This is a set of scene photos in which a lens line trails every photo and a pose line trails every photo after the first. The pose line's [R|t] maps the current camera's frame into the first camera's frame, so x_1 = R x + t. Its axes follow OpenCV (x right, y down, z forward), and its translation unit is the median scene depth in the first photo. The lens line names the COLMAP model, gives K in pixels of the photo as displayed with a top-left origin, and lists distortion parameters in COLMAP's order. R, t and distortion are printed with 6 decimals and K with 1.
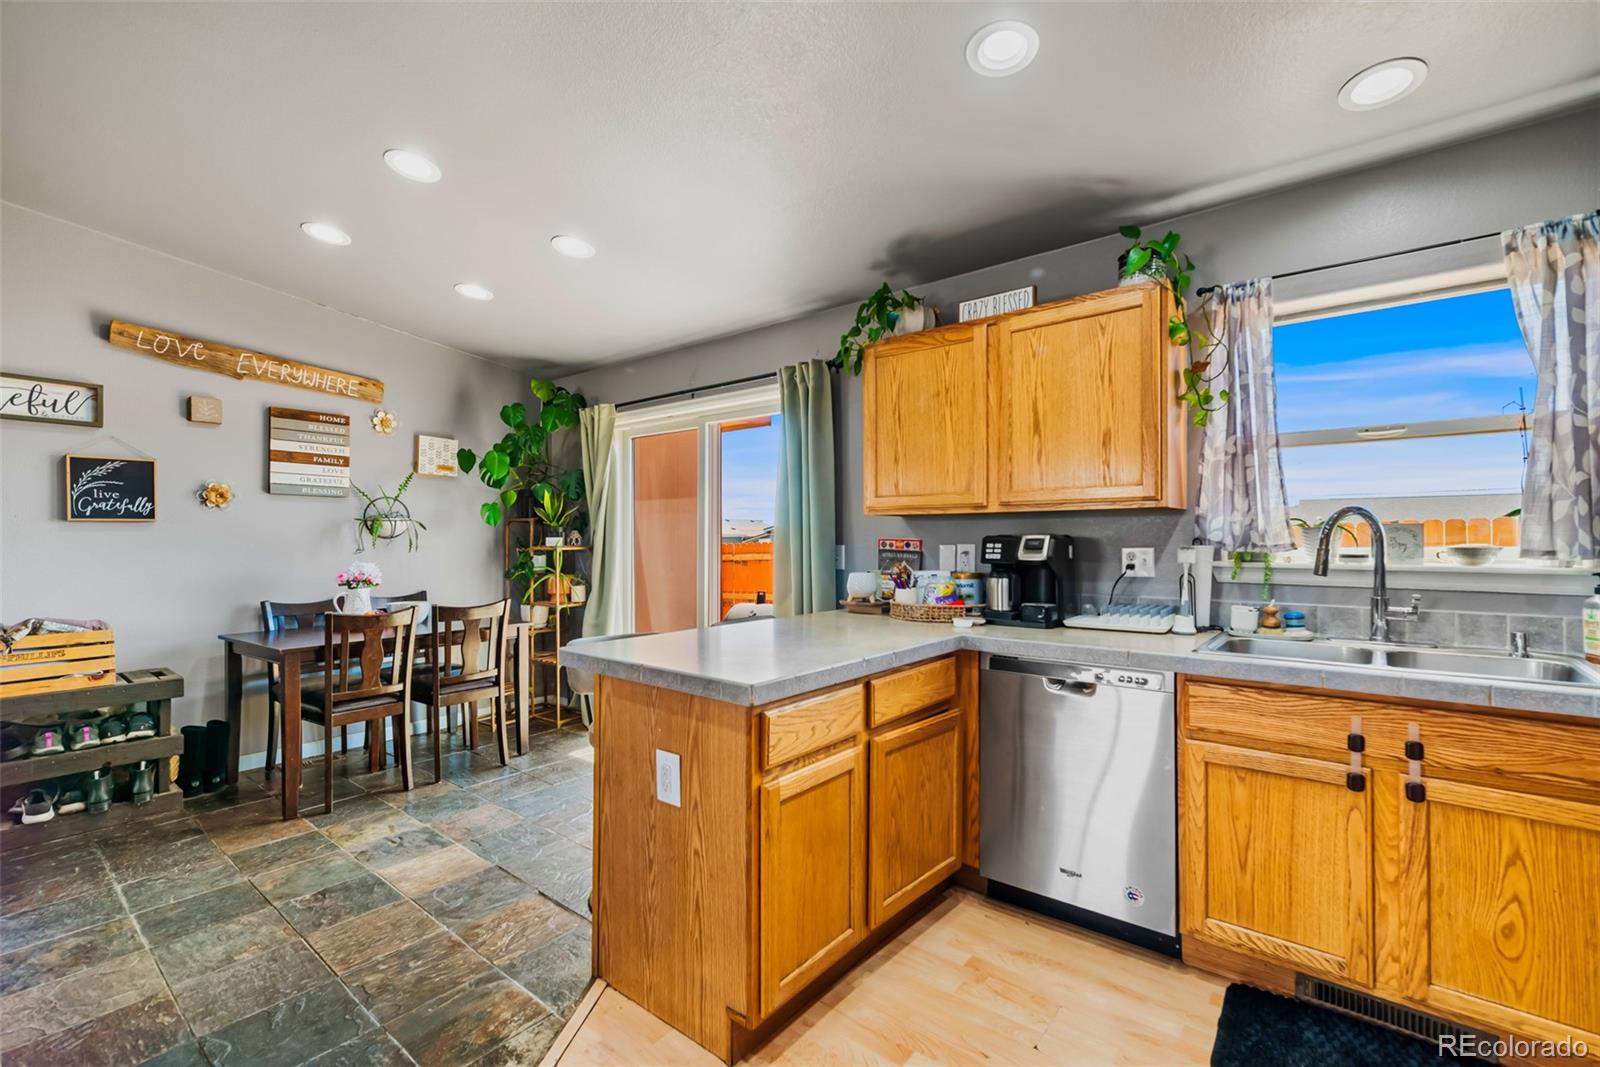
lens RADIAL K [[698.7, 0, 803.8], [0, 698.7, 537.1], [0, 0, 1]] dist [0.007769, 0.000131]
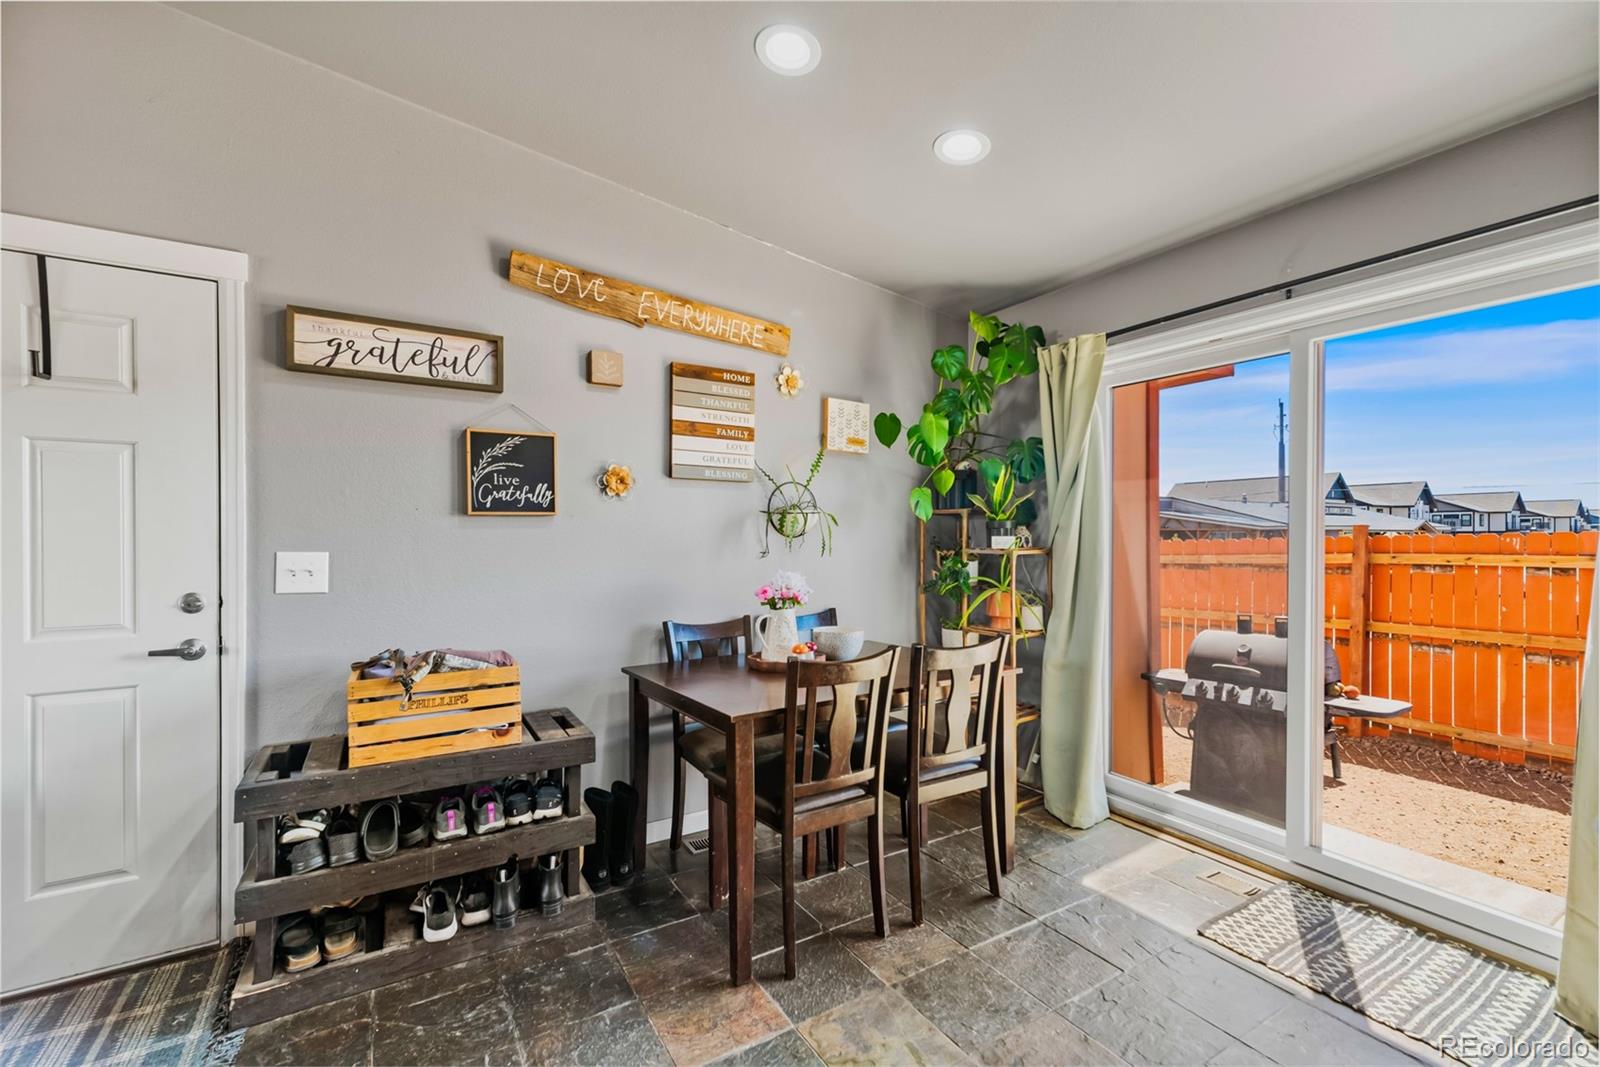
lens RADIAL K [[689.1, 0, 803.6], [0, 689.1, 535.7], [0, 0, 1]] dist [0.006449, 0.001303]
pose [[0.943164, 0.001422, -0.332325, -0.423794], [-0.000221, 0.999993, 0.003651, -0.003023], [0.332328, -0.003370, 0.943158, 0.388362]]
